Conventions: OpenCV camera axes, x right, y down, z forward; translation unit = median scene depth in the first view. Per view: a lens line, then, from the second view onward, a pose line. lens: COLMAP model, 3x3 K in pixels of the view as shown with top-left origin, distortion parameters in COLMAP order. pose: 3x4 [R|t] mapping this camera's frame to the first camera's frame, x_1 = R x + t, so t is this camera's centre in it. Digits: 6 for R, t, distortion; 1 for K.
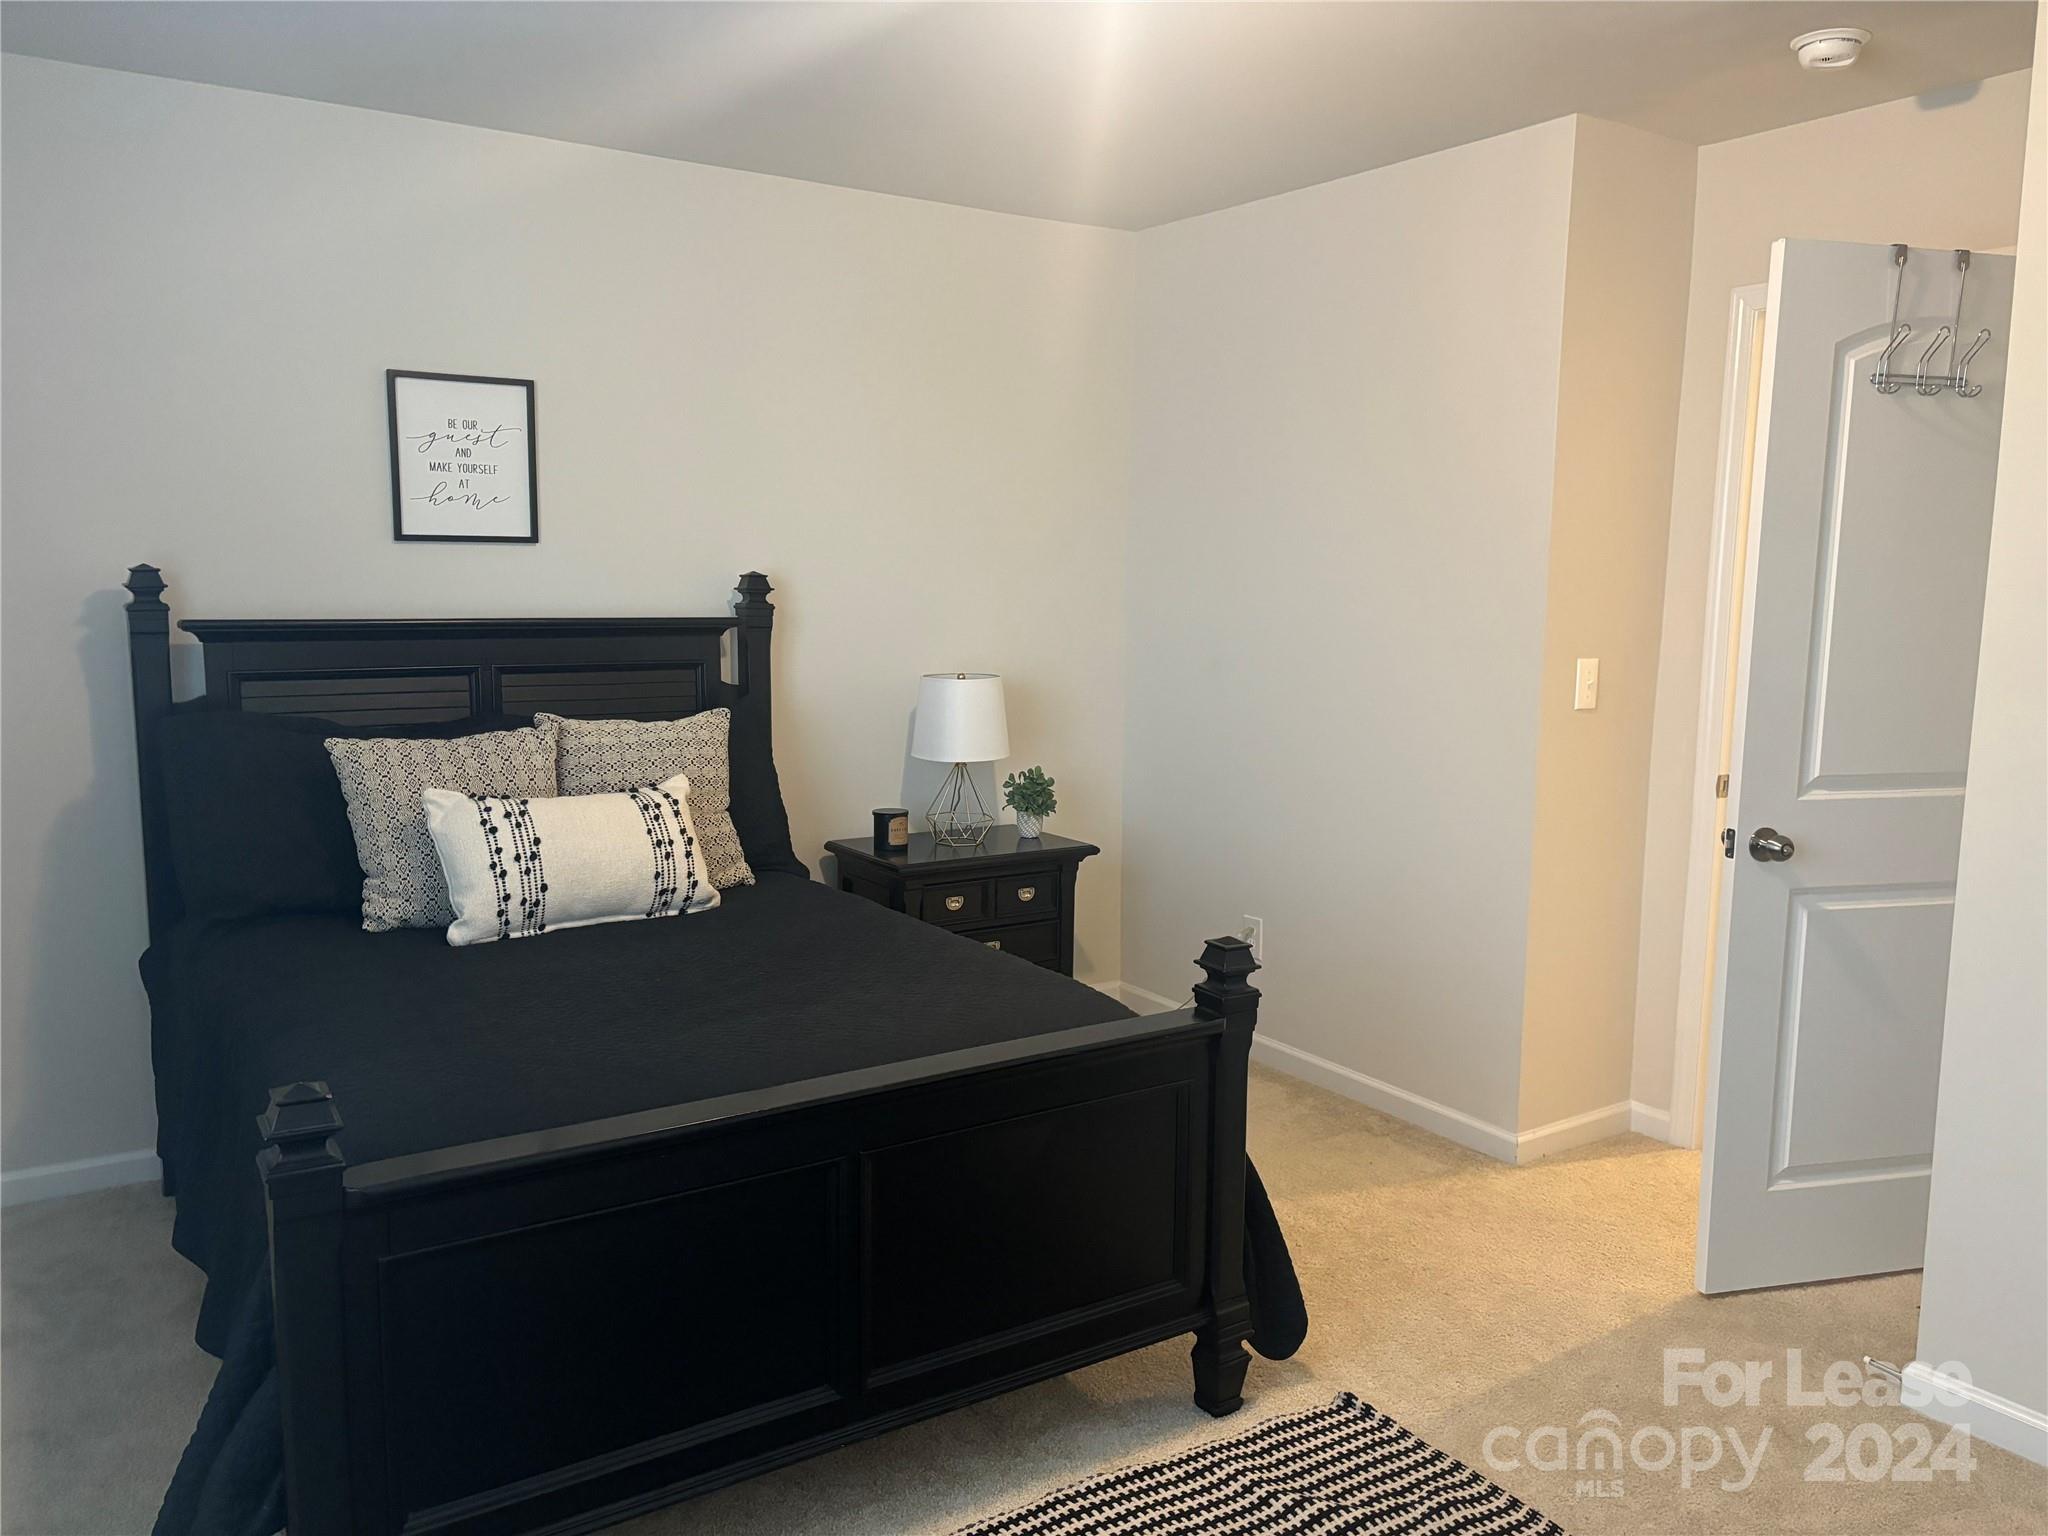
lens RADIAL K [[1546.1, 0, 1019.1], [0, 1546.1, 764.9], [0, 0, 1]] dist [0.075732, -0.021579]
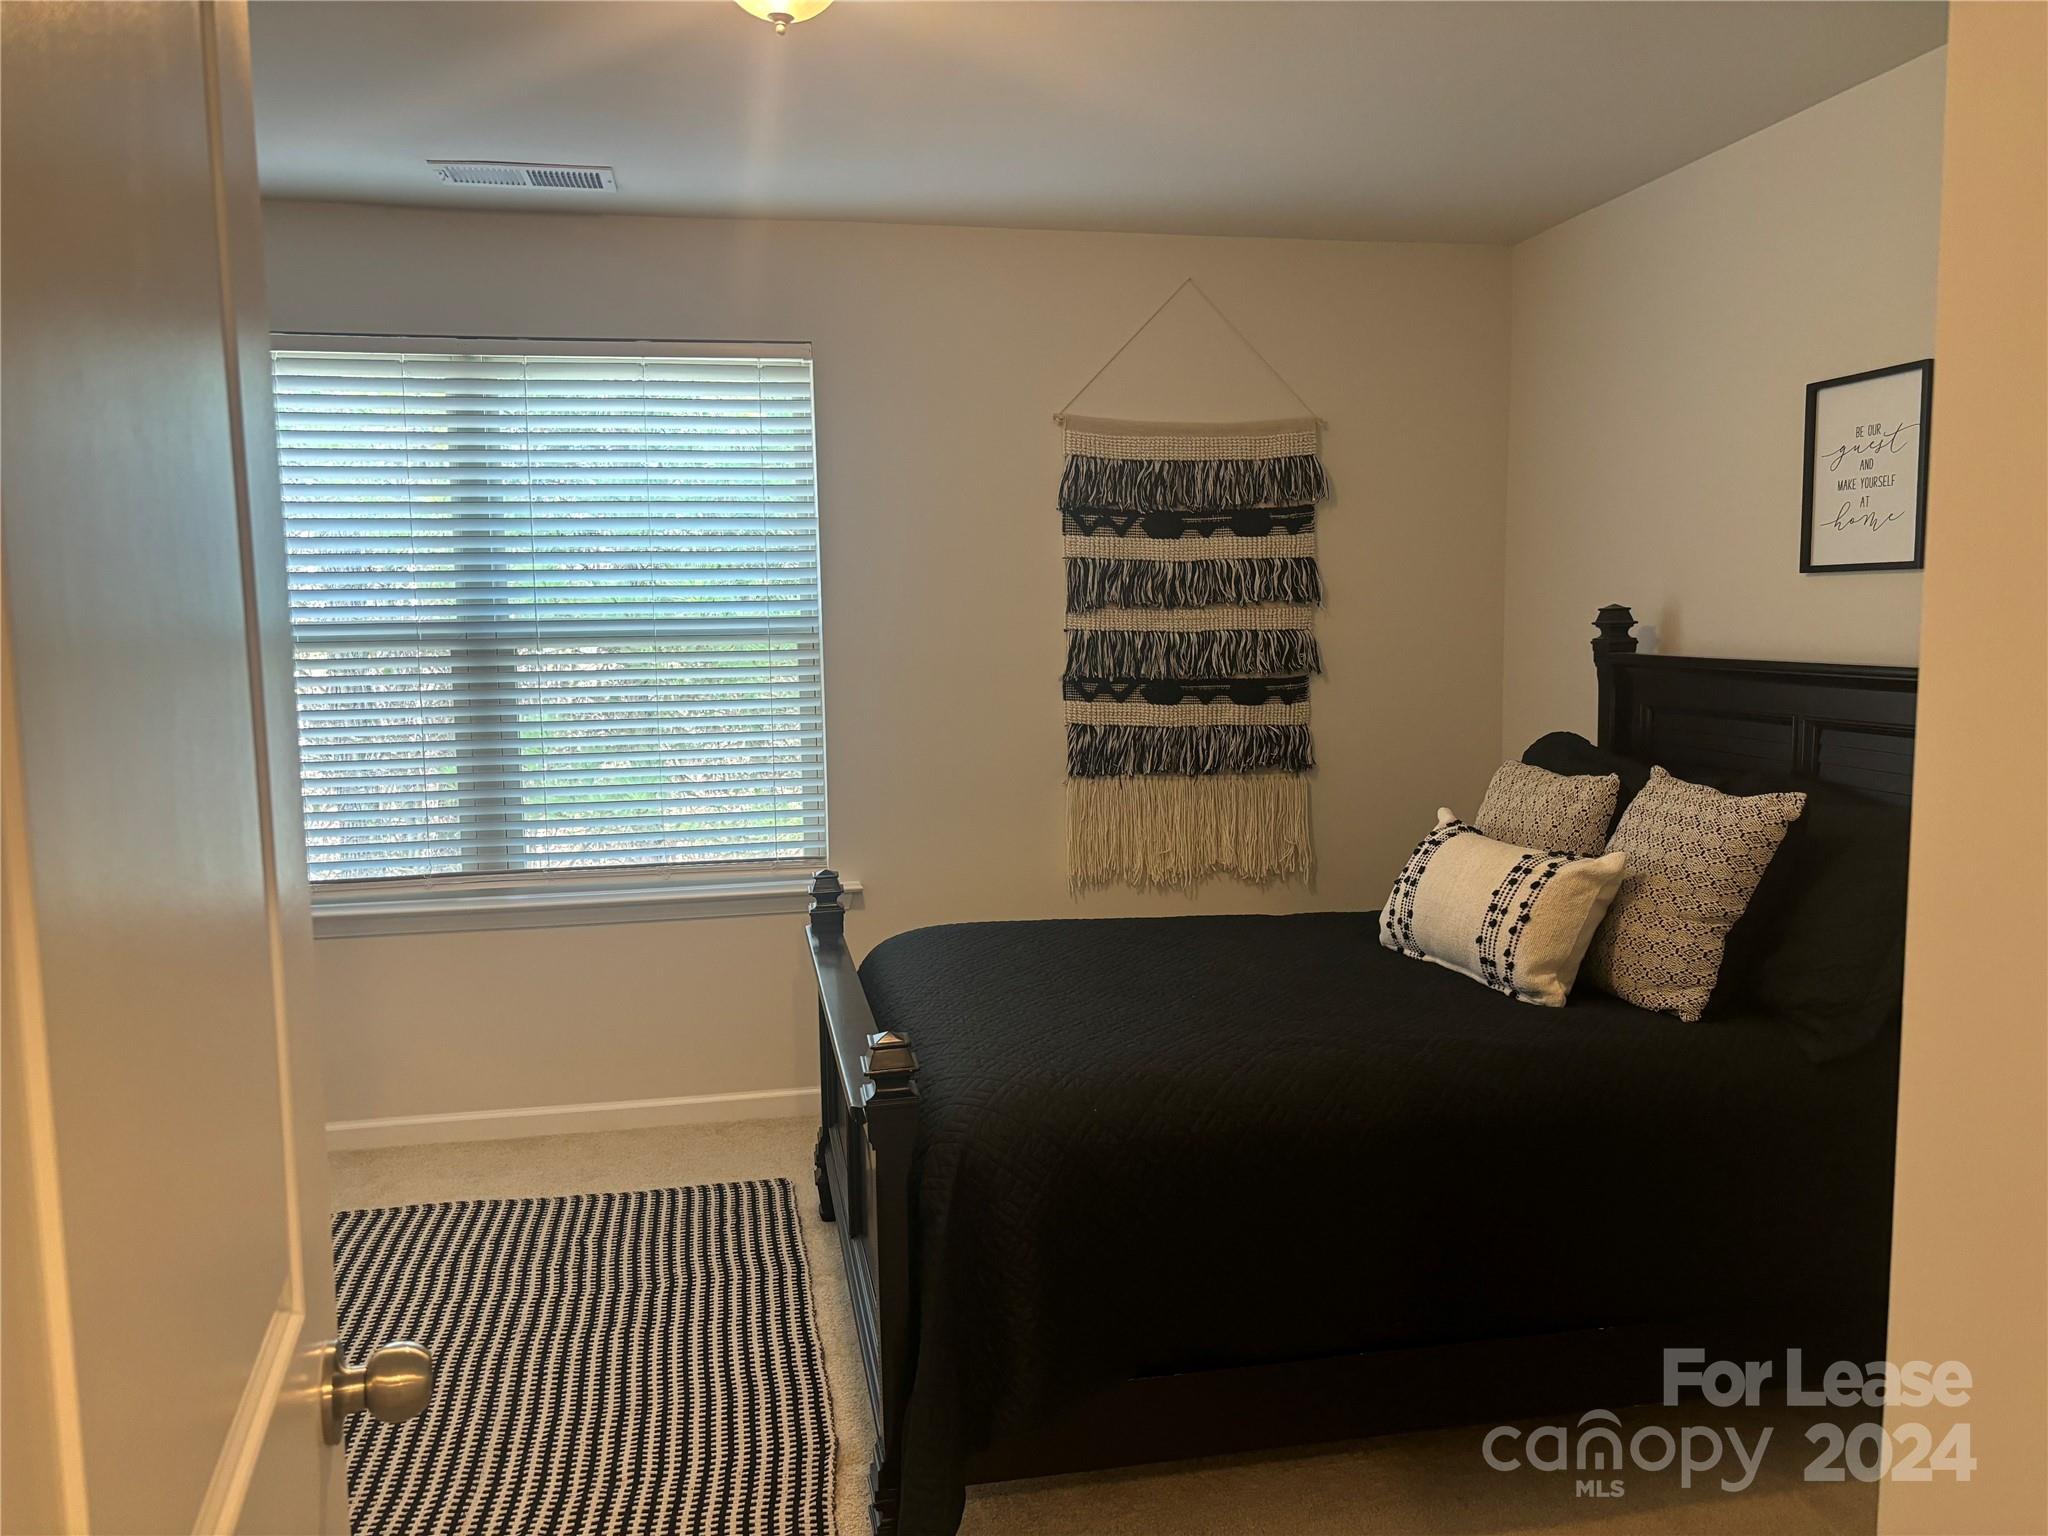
lens RADIAL K [[1546.1, 0, 1023.9], [0, 1546.1, 754.1], [0, 0, 1]] dist [0.075732, -0.021579]
pose [[-0.352419, 0.086382, -0.931847, 0.608741], [-0.110697, 0.984893, 0.133164, -0.111167], [0.929272, 0.150082, -0.337532, 0.899815]]
